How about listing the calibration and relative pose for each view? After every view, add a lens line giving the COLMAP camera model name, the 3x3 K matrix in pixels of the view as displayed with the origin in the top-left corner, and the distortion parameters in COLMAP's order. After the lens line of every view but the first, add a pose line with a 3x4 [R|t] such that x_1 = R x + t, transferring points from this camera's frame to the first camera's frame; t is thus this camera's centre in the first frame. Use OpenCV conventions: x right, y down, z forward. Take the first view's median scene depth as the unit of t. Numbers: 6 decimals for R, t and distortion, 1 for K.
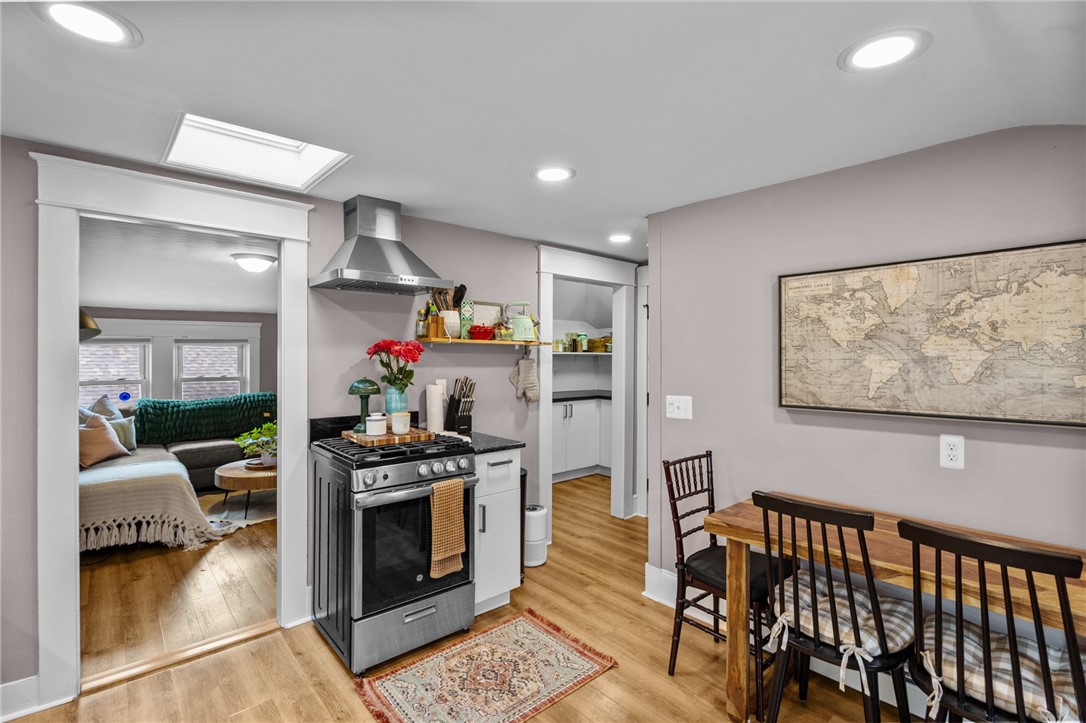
lens RADIAL K [[507.1, 0, 545.5], [0, 507.1, 356.2], [0, 0, 1]] dist [0.012315, -0.003279]
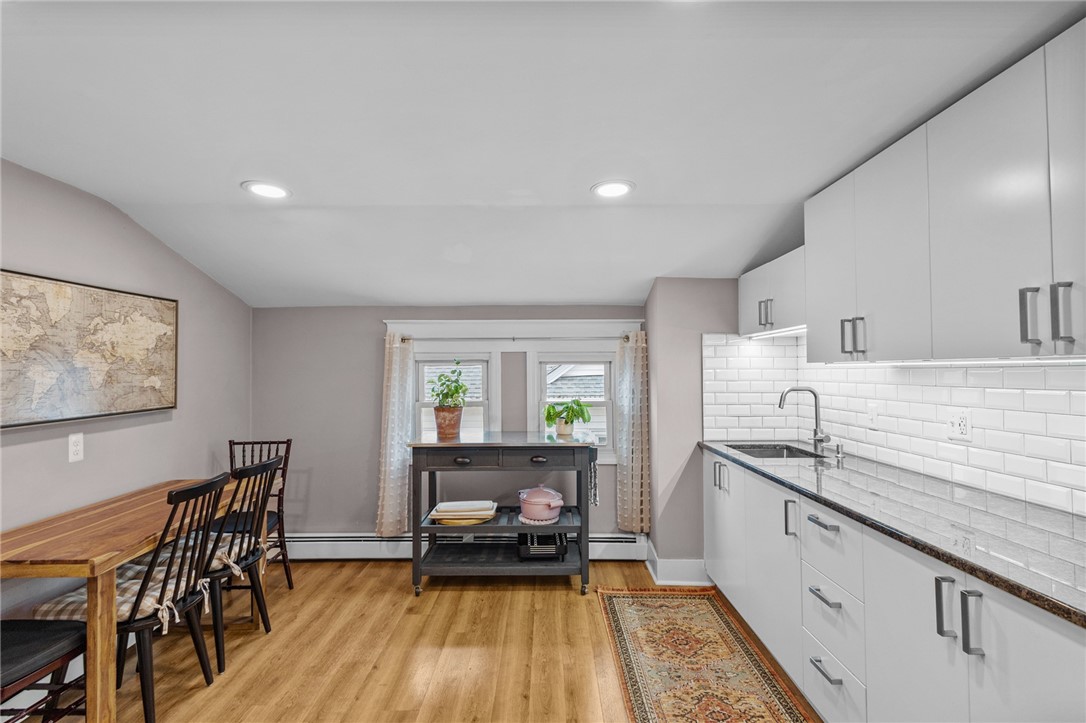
lens RADIAL K [[507.1, 0, 543.7], [0, 507.1, 360.4], [0, 0, 1]] dist [0.012315, -0.003279]
pose [[-0.743550, 0.013044, 0.668553, -0.742565], [-0.000092, 0.999808, -0.019609, 0.006319], [-0.668680, -0.014641, -0.743406, 1.053583]]
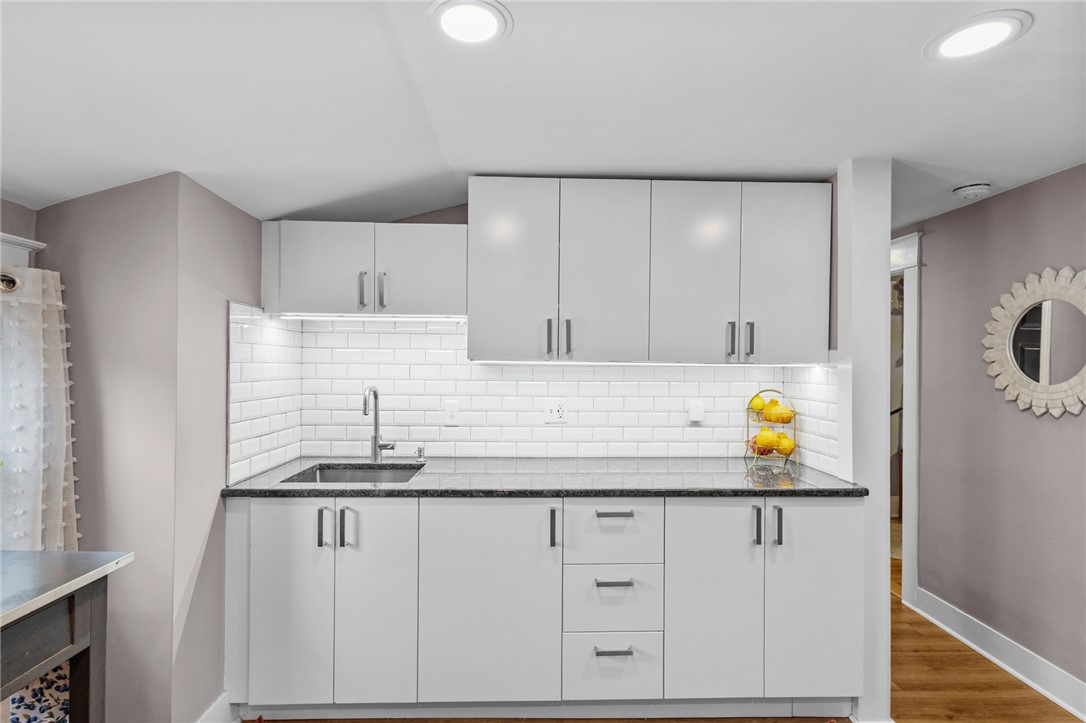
lens RADIAL K [[507.1, 0, 543.0], [0, 507.1, 367.8], [0, 0, 1]] dist [0.012315, -0.003279]
pose [[-0.646807, -0.007995, -0.762612, 0.239848], [-0.013225, 0.999912, 0.000733, 0.004065], [0.762539, 0.010560, -0.646856, 0.591150]]
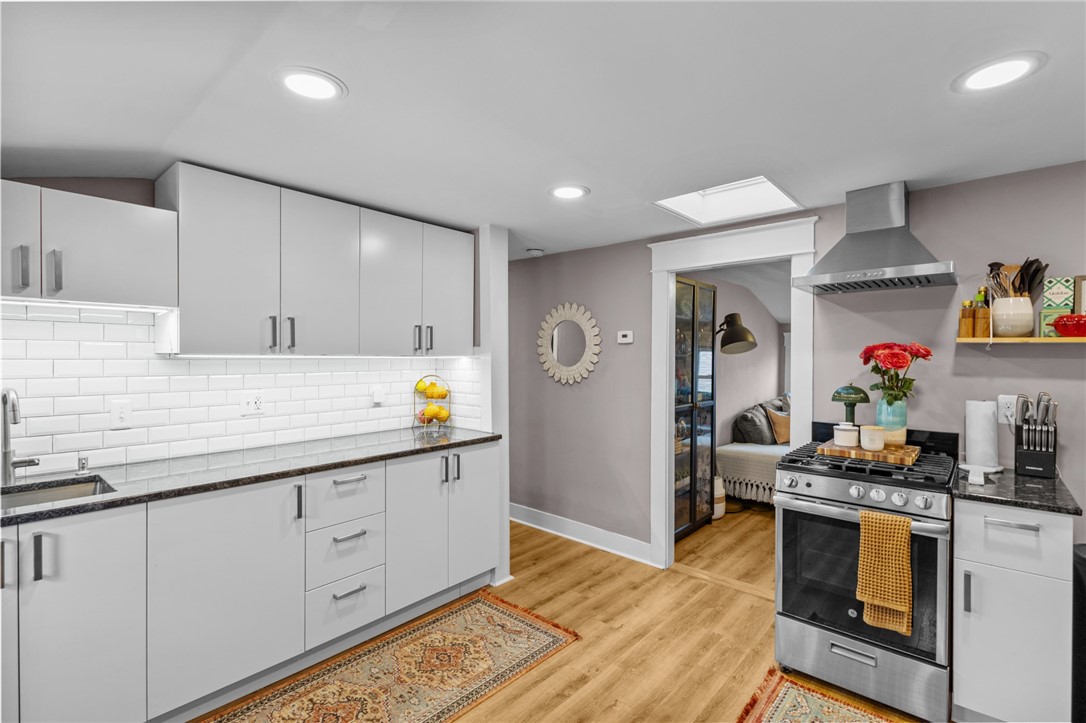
lens RADIAL K [[507.1, 0, 546.5], [0, 507.1, 357.3], [0, 0, 1]] dist [0.012315, -0.003279]
pose [[0.129332, -0.003018, -0.991597, 0.614242], [-0.004423, 0.999984, -0.003621, -0.002287], [0.991592, 0.004854, 0.129316, 0.389778]]
